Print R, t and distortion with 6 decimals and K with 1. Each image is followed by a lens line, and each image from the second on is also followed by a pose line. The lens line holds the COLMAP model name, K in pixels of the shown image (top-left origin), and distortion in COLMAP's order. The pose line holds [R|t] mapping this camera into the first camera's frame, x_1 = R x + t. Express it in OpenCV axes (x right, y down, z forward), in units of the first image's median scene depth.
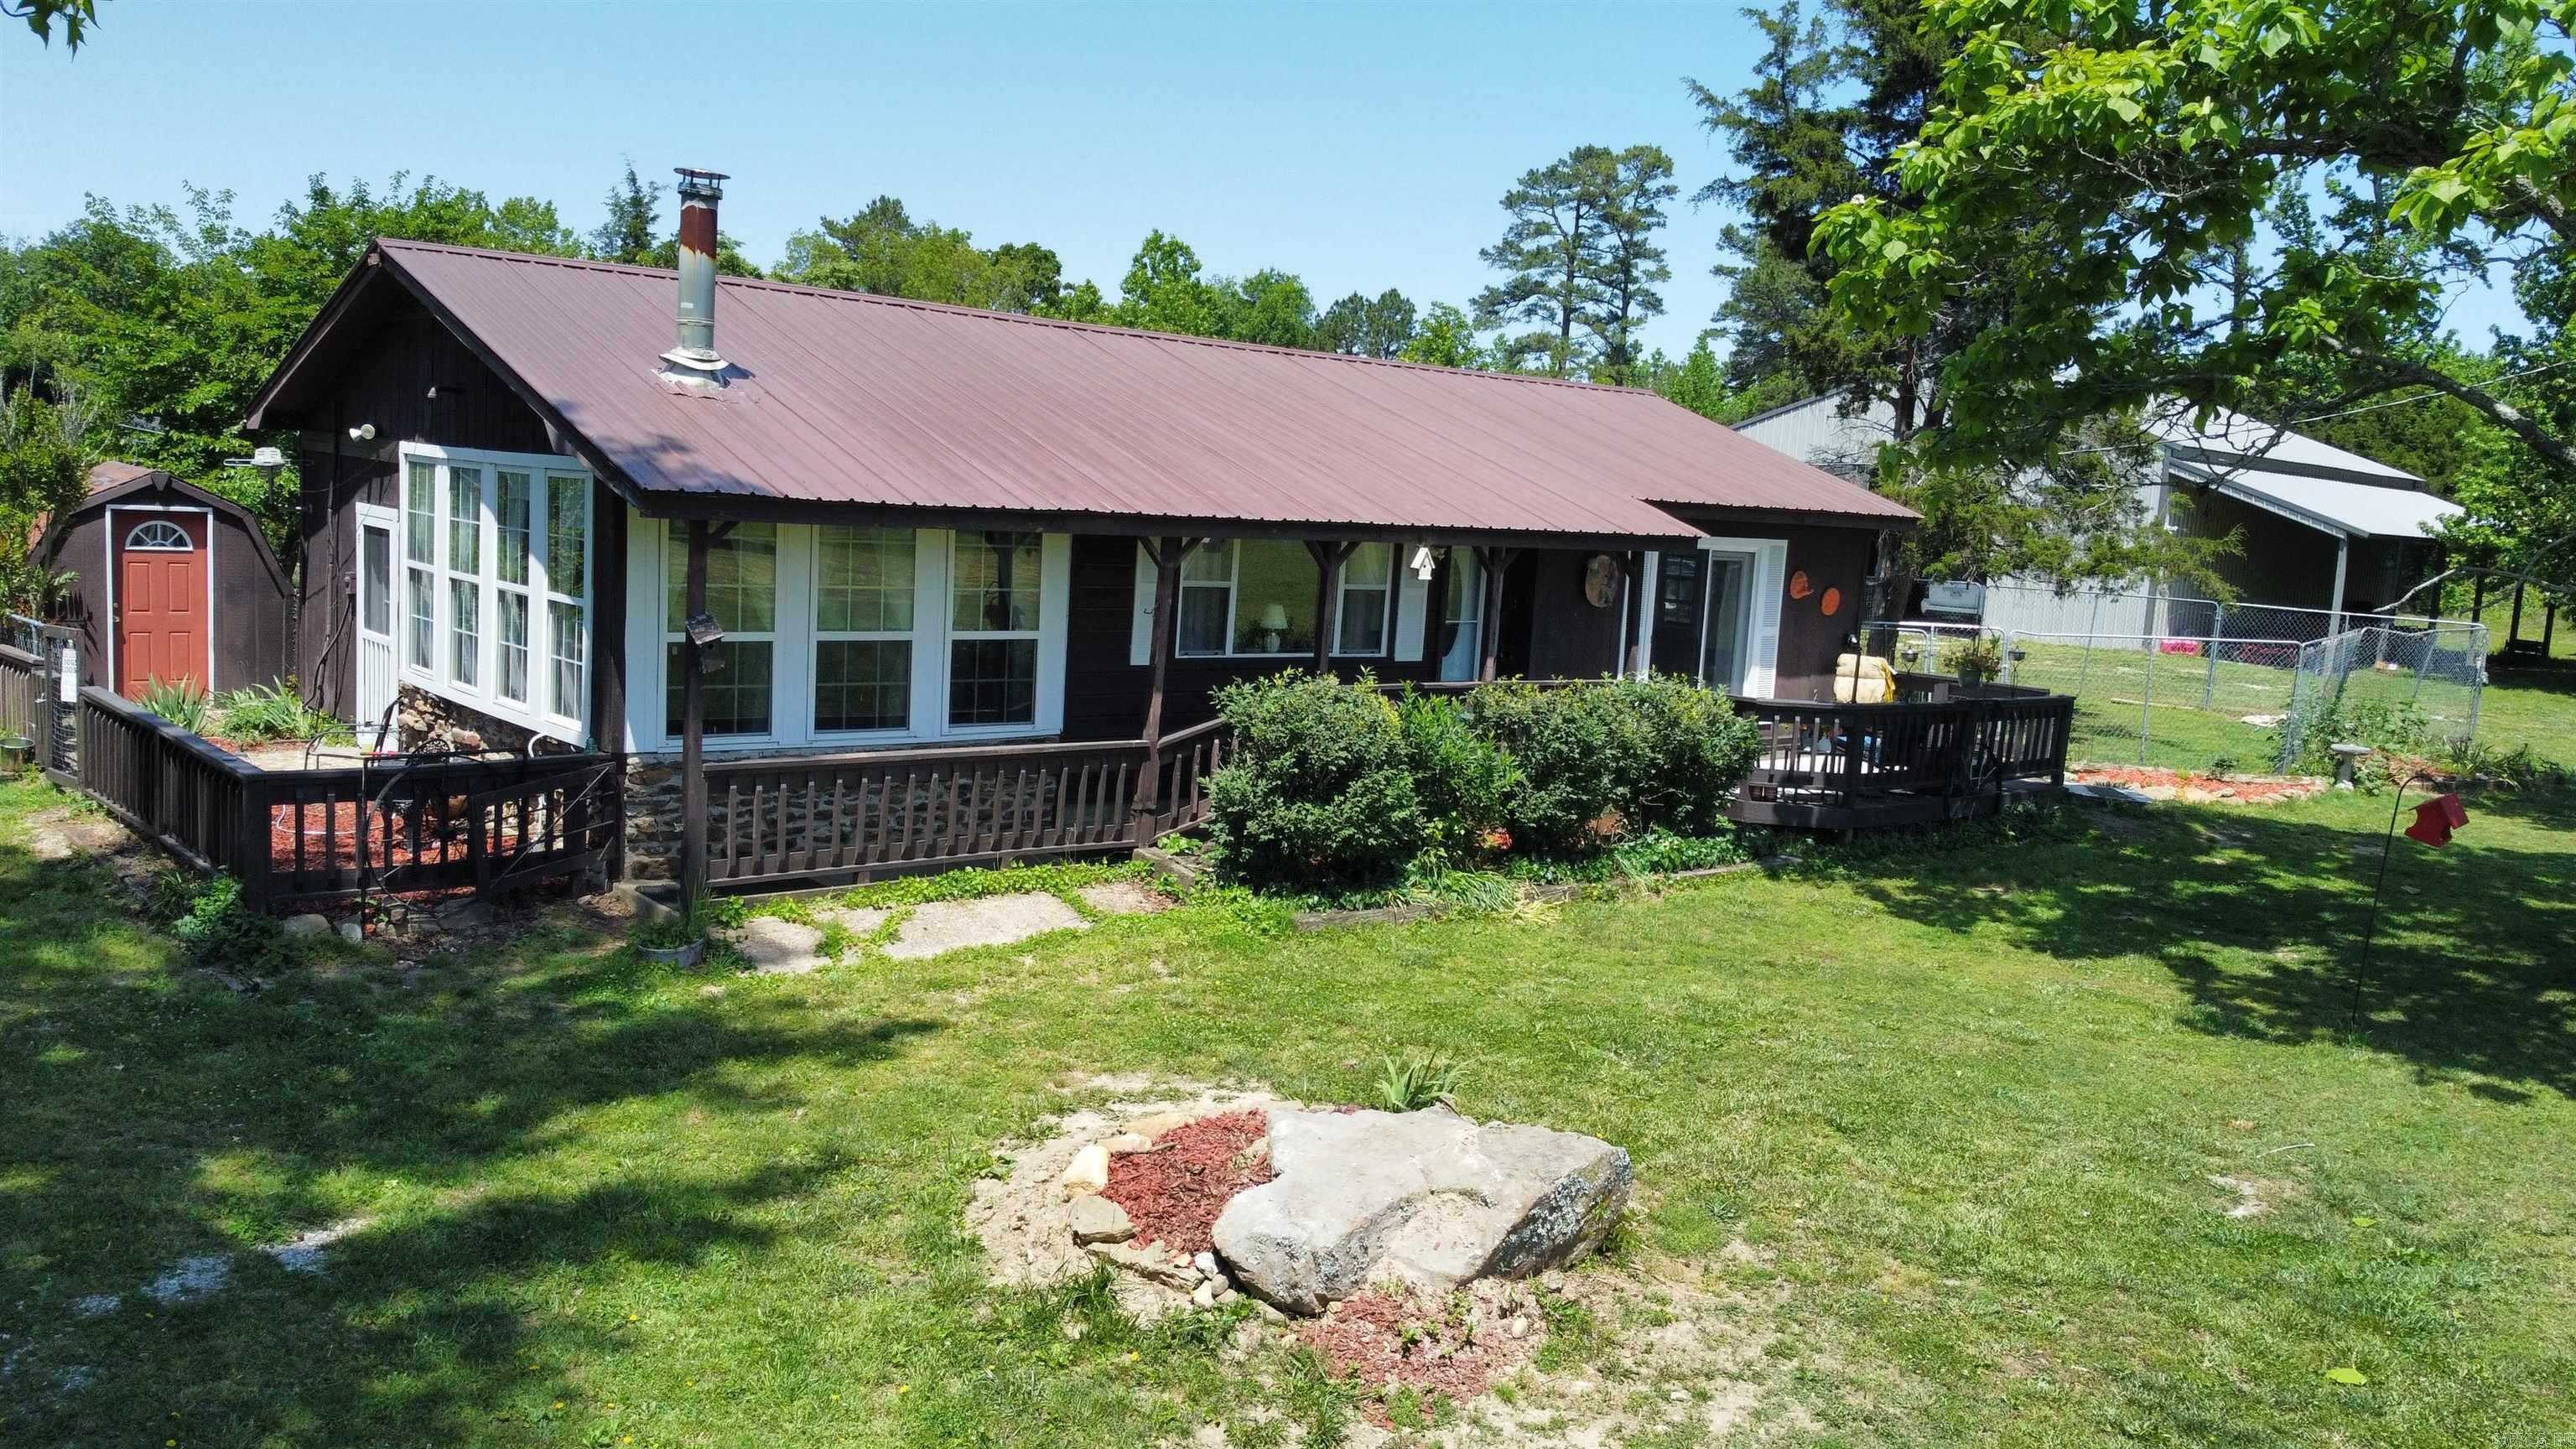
lens RADIAL K [[1965.5, 0, 1283.9], [0, 1965.5, 729.7], [0, 0, 1]] dist [0.004618, -0.007229]
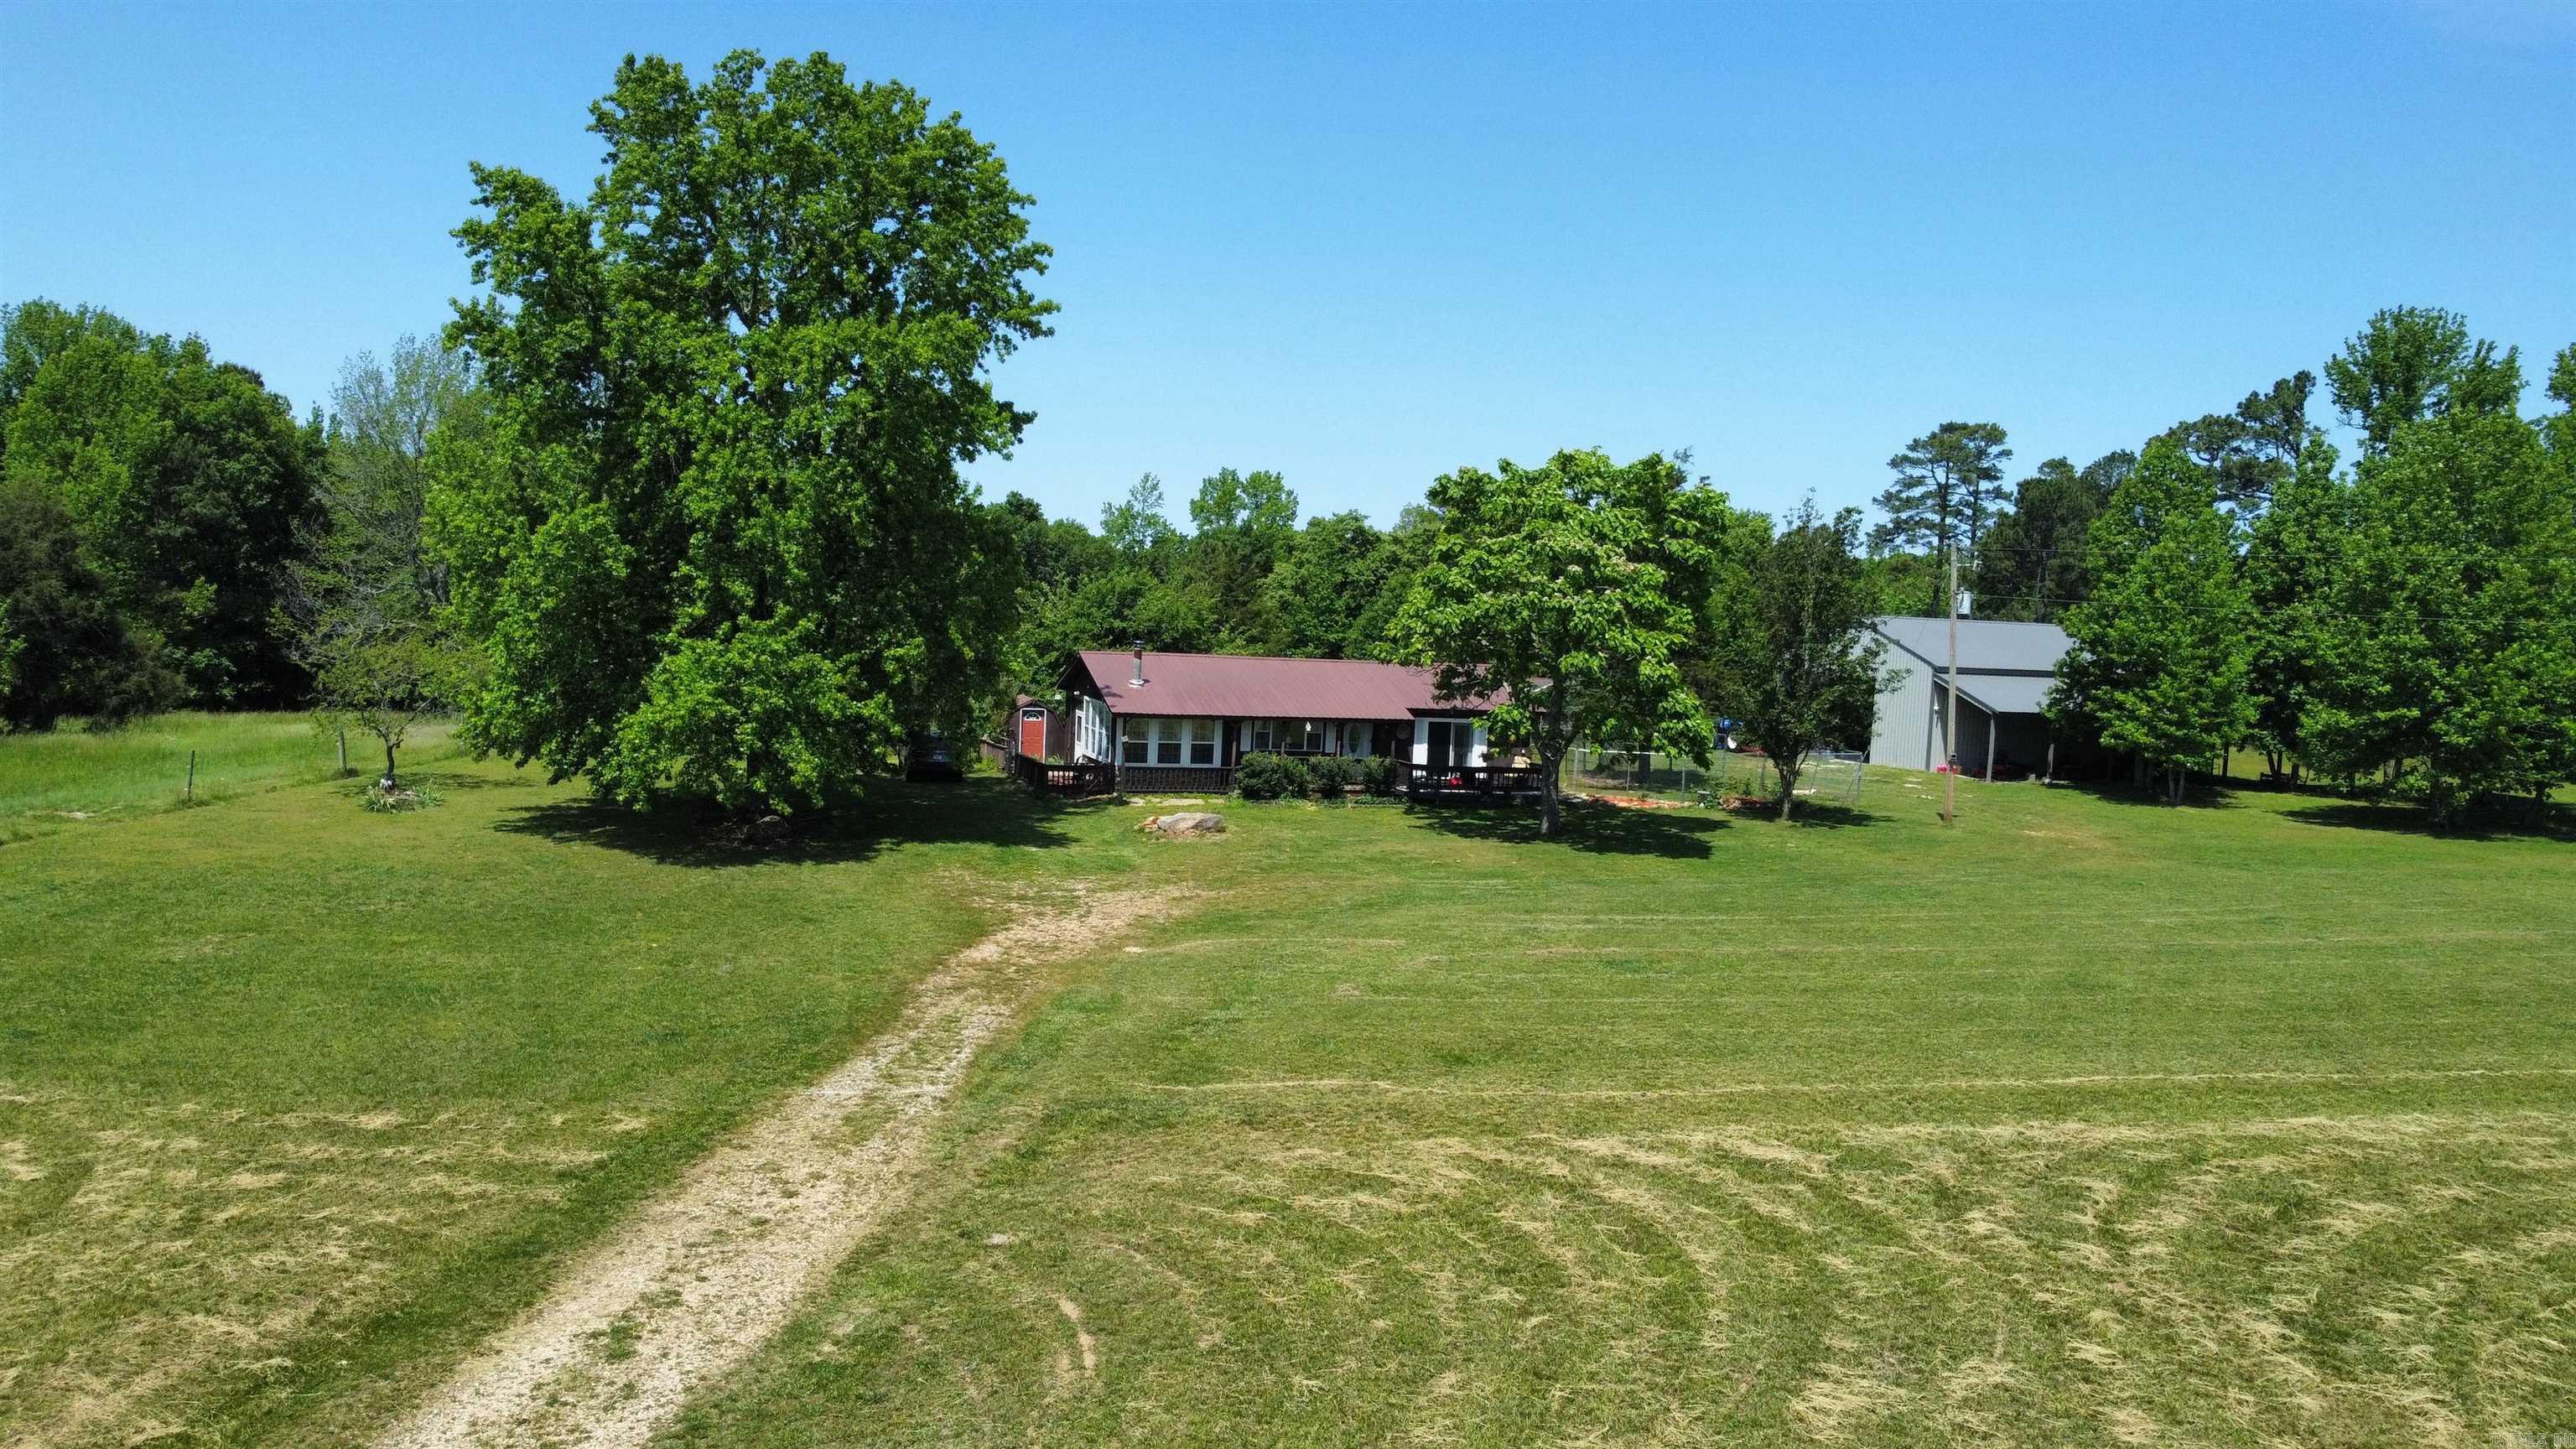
lens RADIAL K [[1965.5, 0, 1283.9], [0, 1965.5, 729.7], [0, 0, 1]] dist [0.004618, -0.007229]
pose [[0.923453, 0.007655, -0.383634, 1.310873], [-0.036848, 0.996949, -0.068805, 0.167168], [0.381937, 0.077675, 0.920918, -2.274305]]
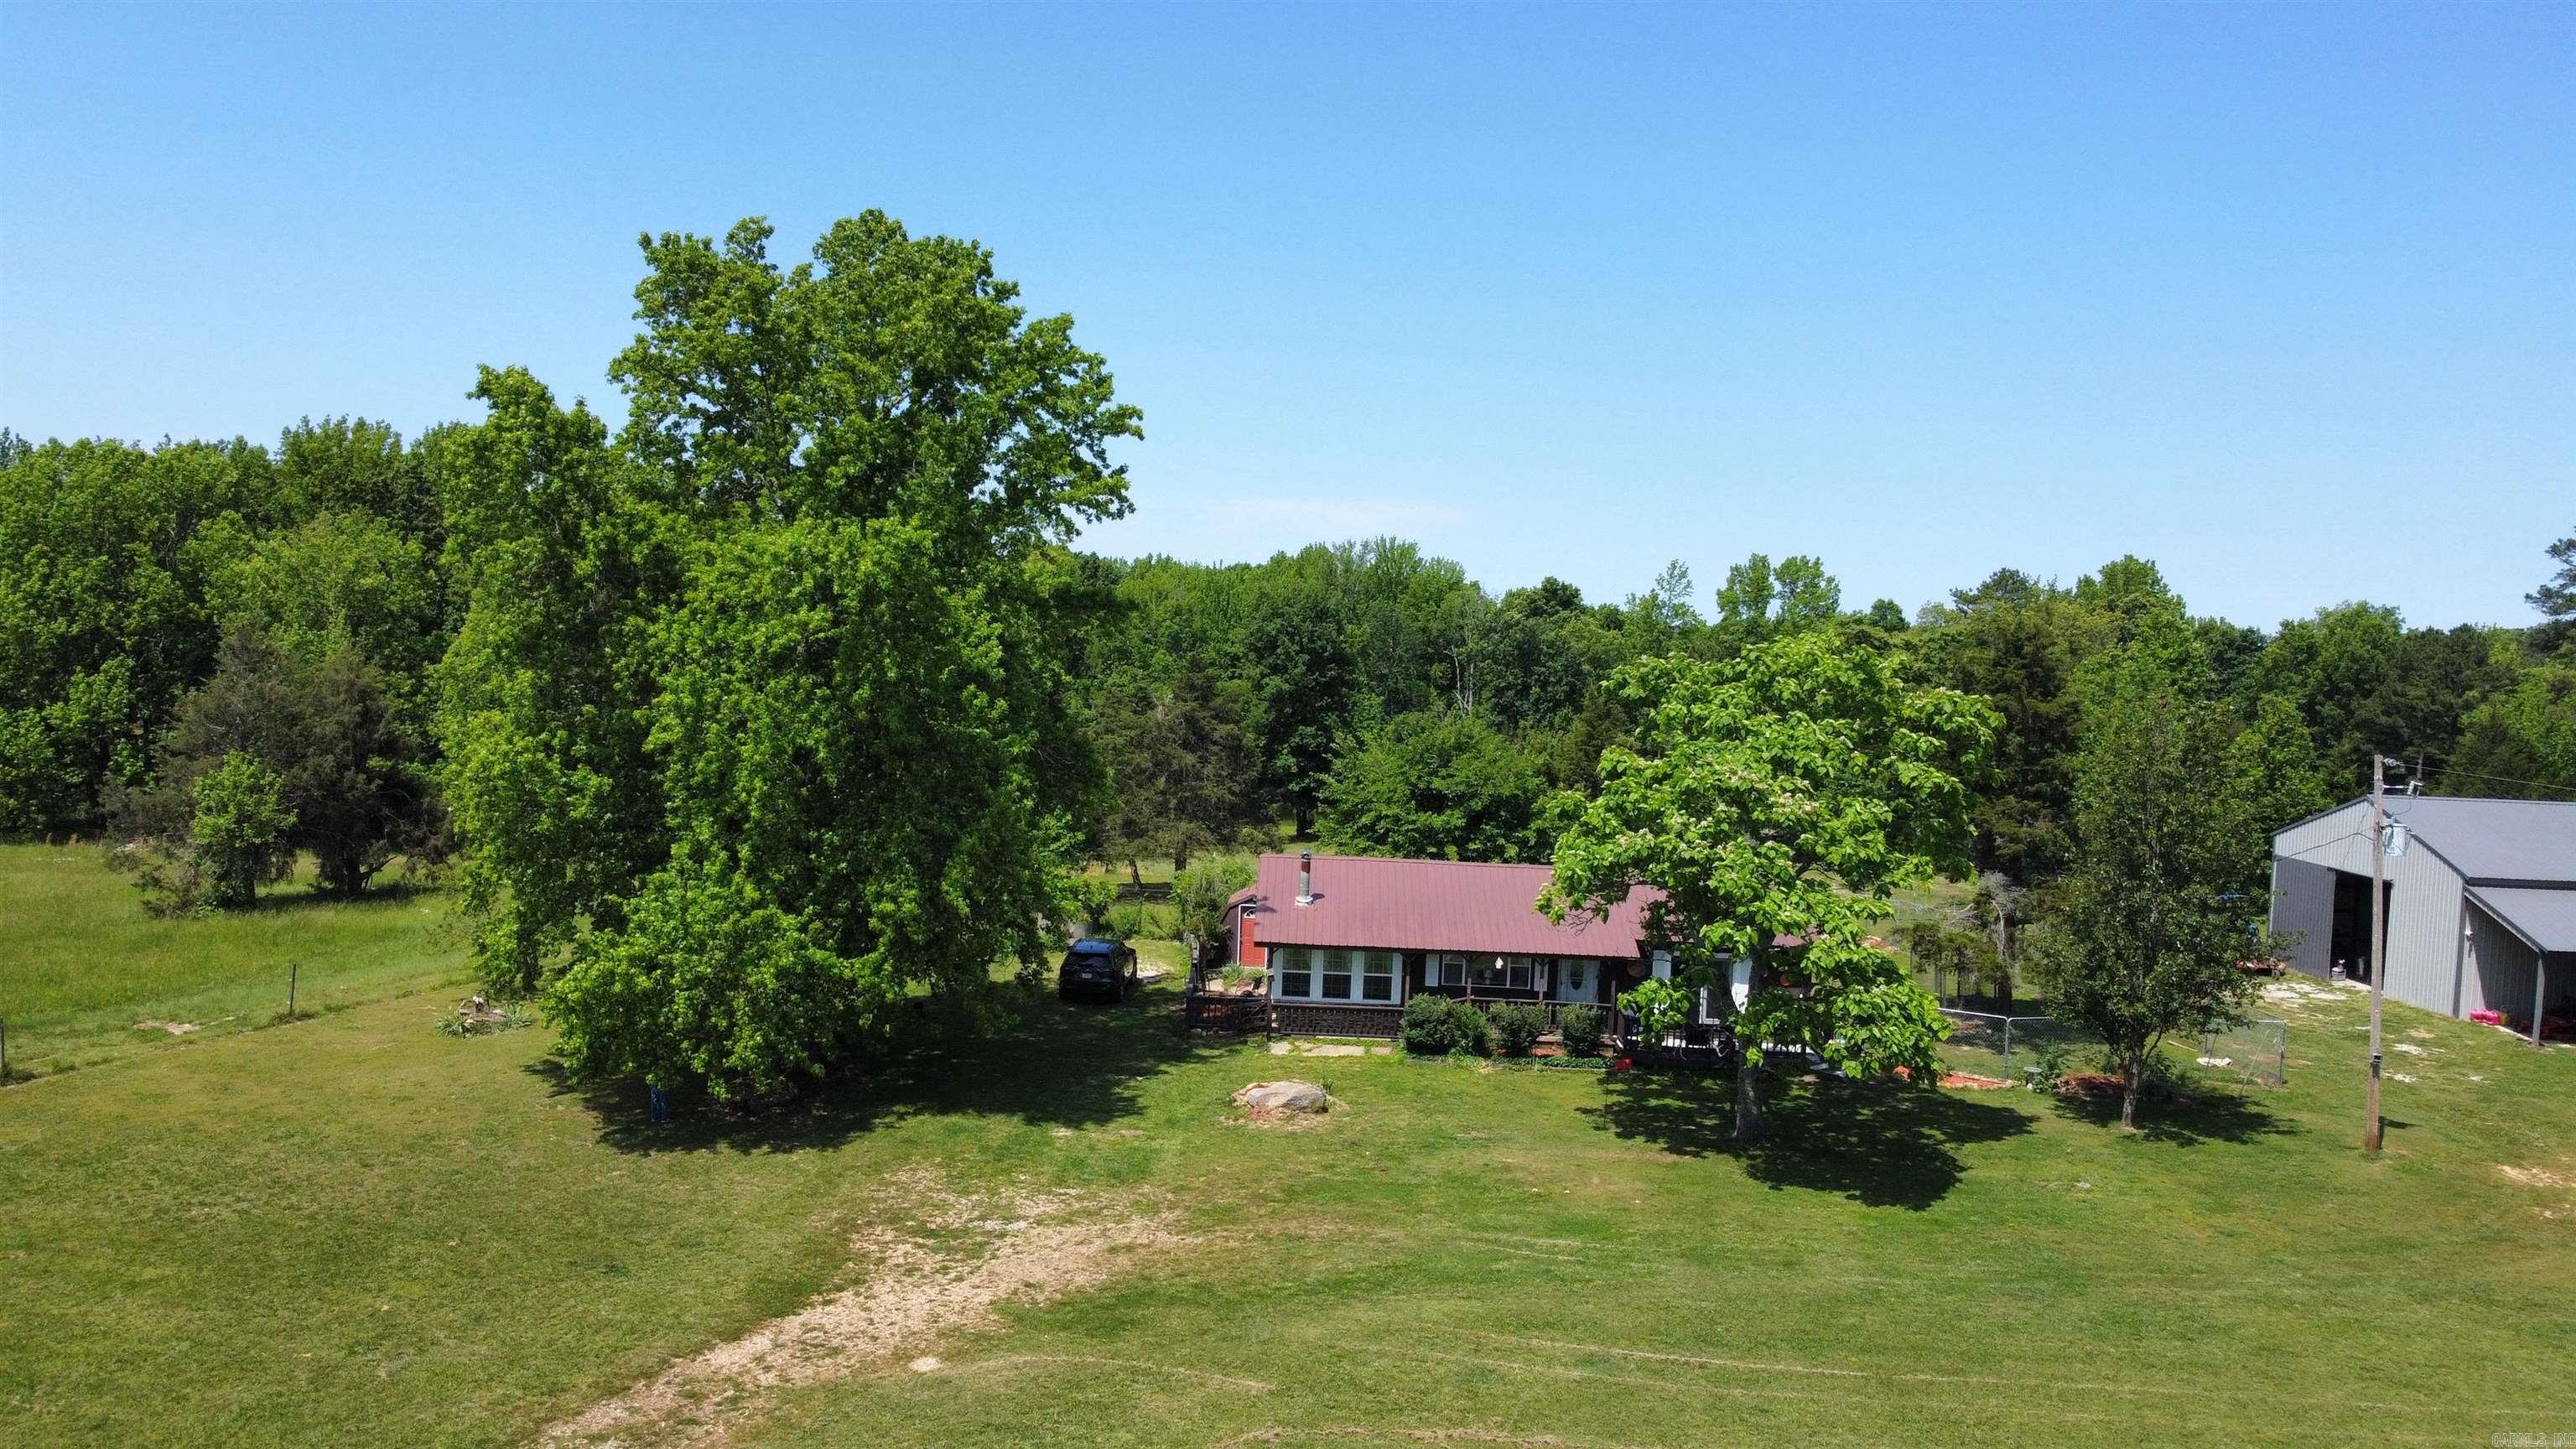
lens RADIAL K [[1965.5, 0, 1283.9], [0, 1965.5, 729.7], [0, 0, 1]] dist [0.004618, -0.007229]
pose [[0.744200, 0.006631, -0.667924, 1.669940], [-0.076478, 0.994221, -0.075342, -0.165087], [0.663565, 0.107151, 0.740406, -1.434096]]
